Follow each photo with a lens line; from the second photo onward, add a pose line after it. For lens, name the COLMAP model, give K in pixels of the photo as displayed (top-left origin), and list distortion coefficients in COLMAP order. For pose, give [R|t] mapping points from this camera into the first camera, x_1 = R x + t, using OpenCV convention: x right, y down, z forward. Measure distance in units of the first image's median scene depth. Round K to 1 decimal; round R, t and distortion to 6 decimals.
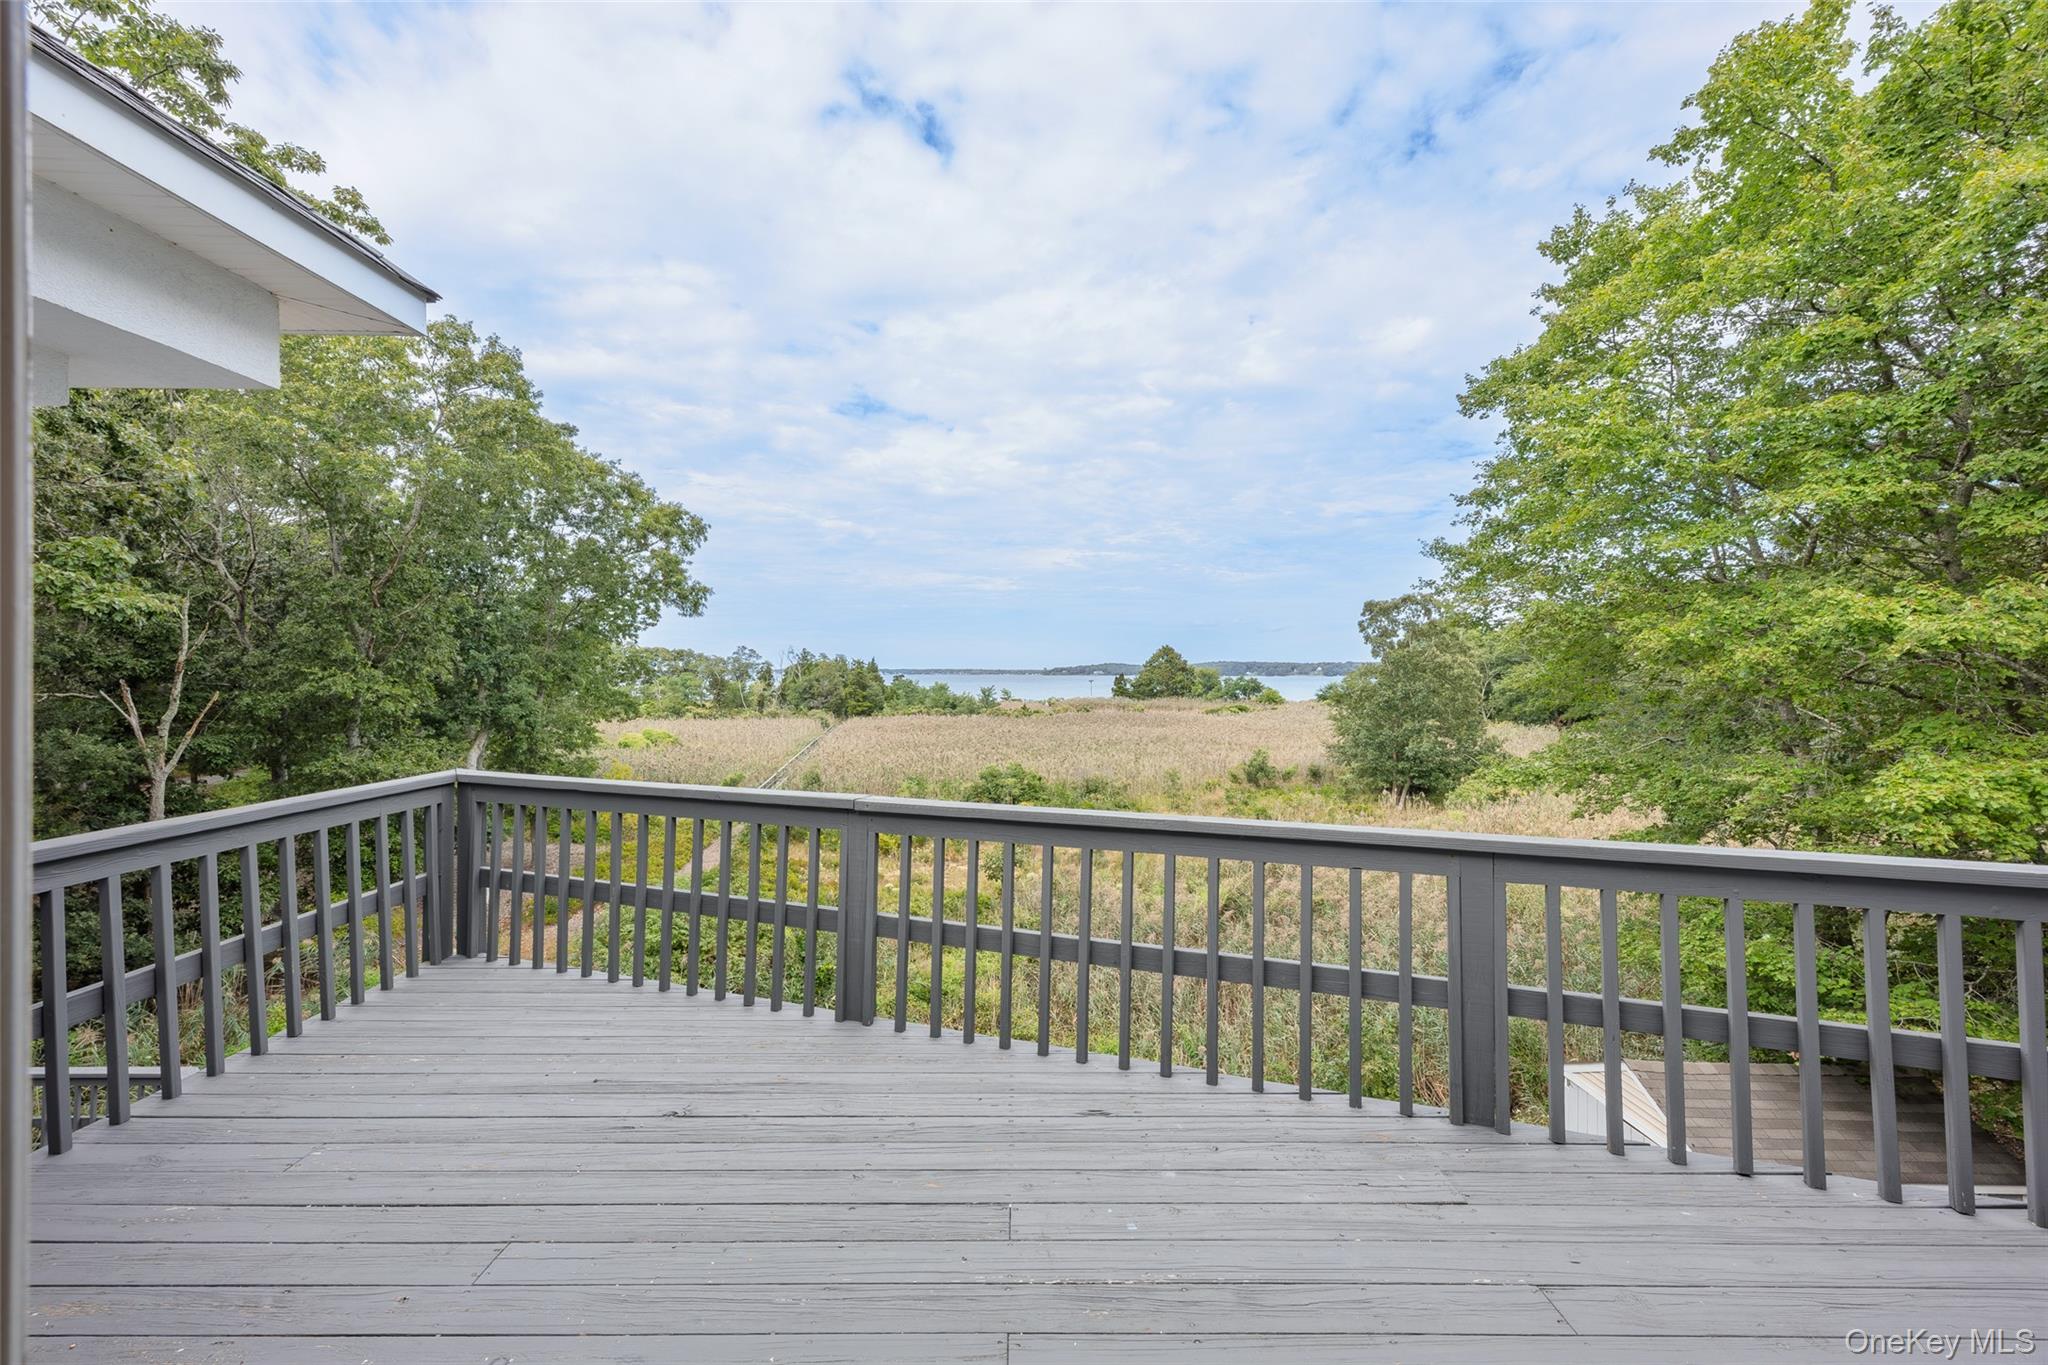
lens RADIAL K [[823.0, 0, 1028.2], [0, 823.0, 674.8], [0, 0, 1]] dist [0.009788, -0.001432]
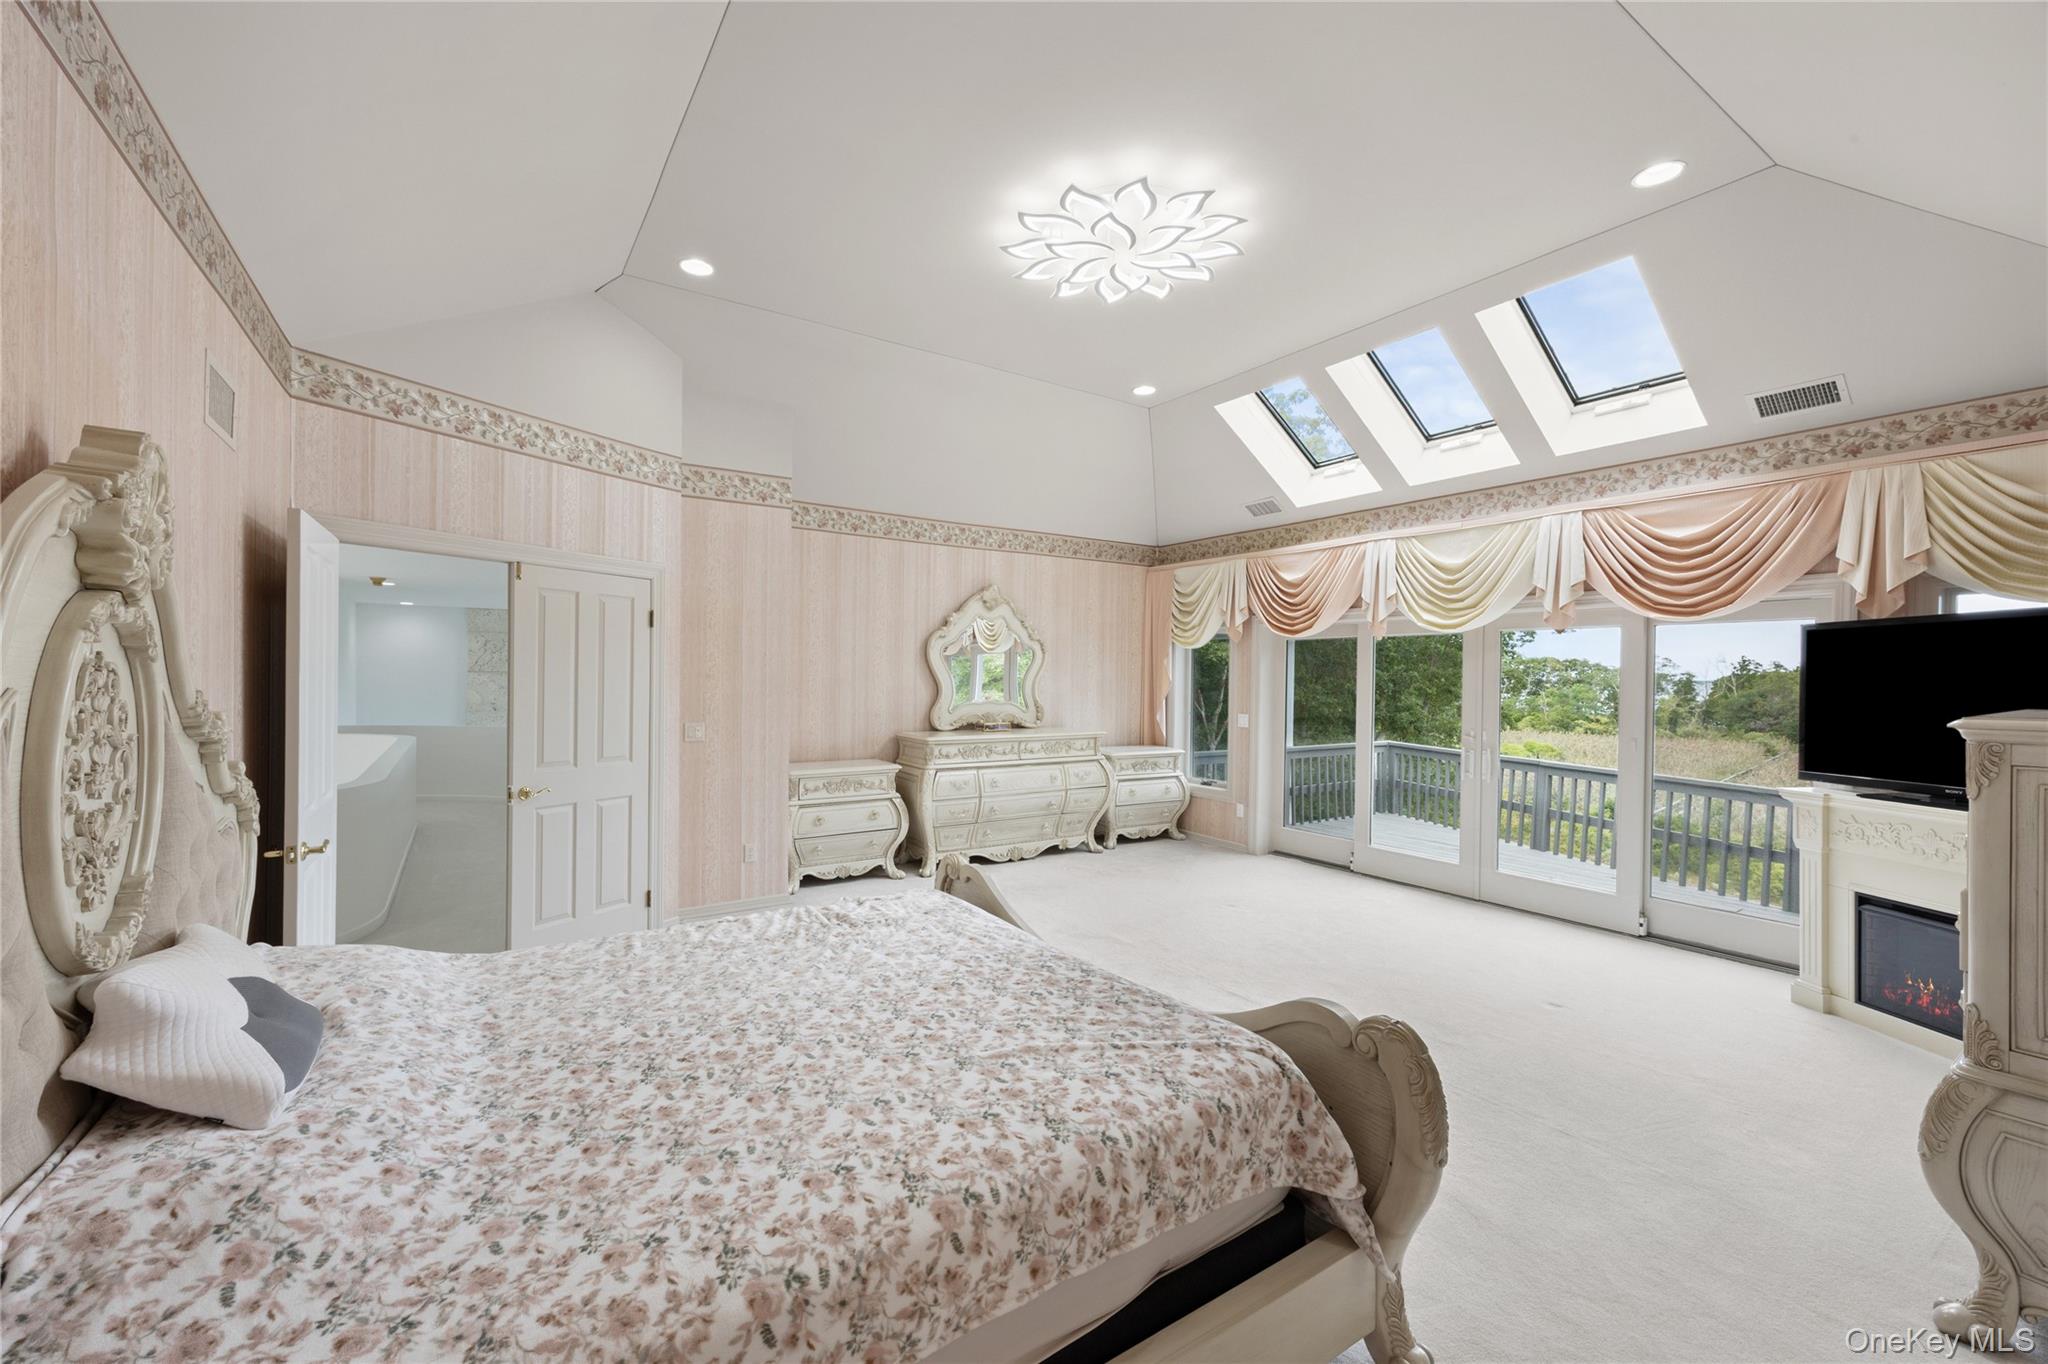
lens RADIAL K [[823.0, 0, 1019.9], [0, 823.0, 681.6], [0, 0, 1]] dist [0.009788, -0.001432]
pose [[0.545555, 0.008436, -0.838033, 0.107410], [-0.010759, 0.999937, 0.003062, -0.008204], [0.838006, 0.007346, 0.545611, -0.175871]]
